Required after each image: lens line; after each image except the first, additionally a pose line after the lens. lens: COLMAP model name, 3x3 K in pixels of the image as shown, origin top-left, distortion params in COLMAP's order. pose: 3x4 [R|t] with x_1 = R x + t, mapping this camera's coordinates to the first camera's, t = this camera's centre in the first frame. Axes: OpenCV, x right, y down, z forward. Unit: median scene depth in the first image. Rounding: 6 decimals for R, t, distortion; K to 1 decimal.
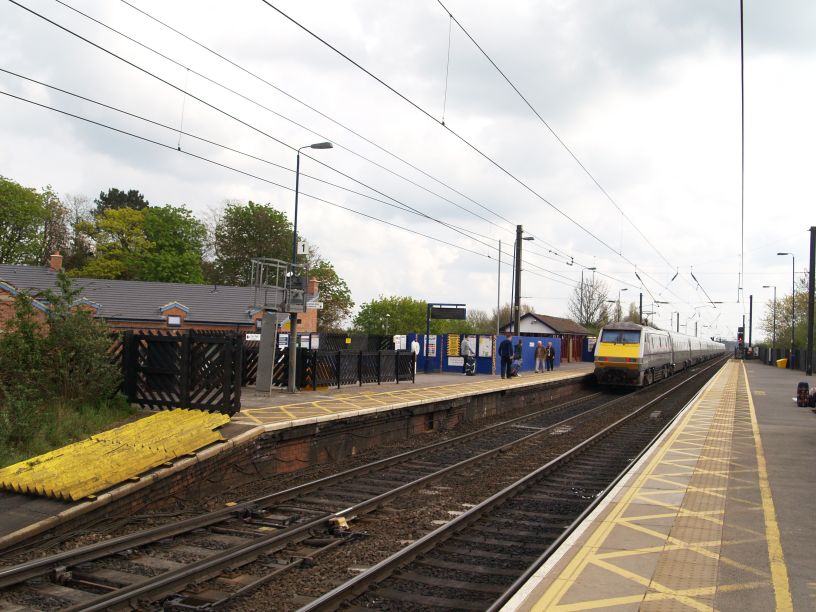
lens RADIAL K [[821.9, 0, 408.8], [0, 821.9, 303.9], [0, 0, 1]] dist [-0.104409, 0.000000]
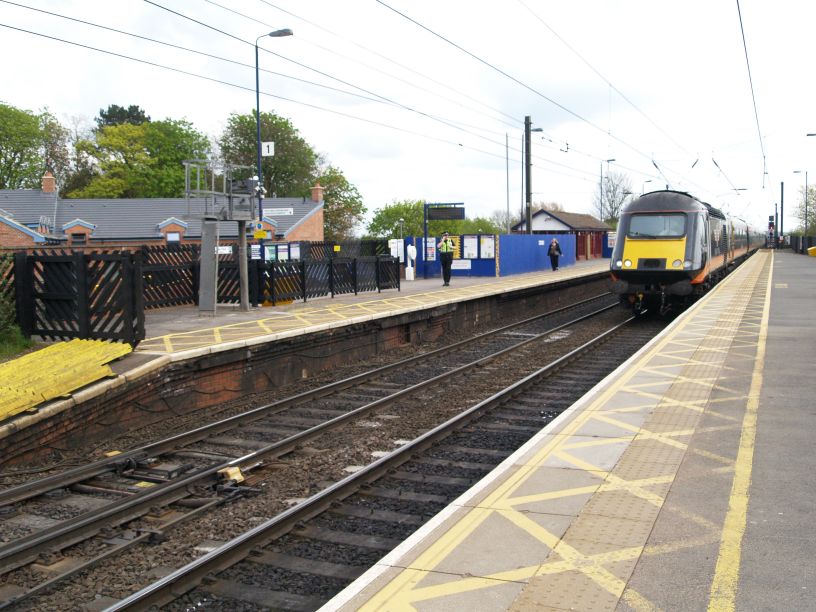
lens RADIAL K [[821.9, 0, 407.7], [0, 821.9, 304.2], [0, 0, 1]] dist [-0.104409, 0.000000]
pose [[0.998051, -0.046878, -0.041192, 0.085107], [0.051335, 0.992061, 0.114799, 0.009651], [0.035483, -0.116690, 0.992534, 0.138532]]
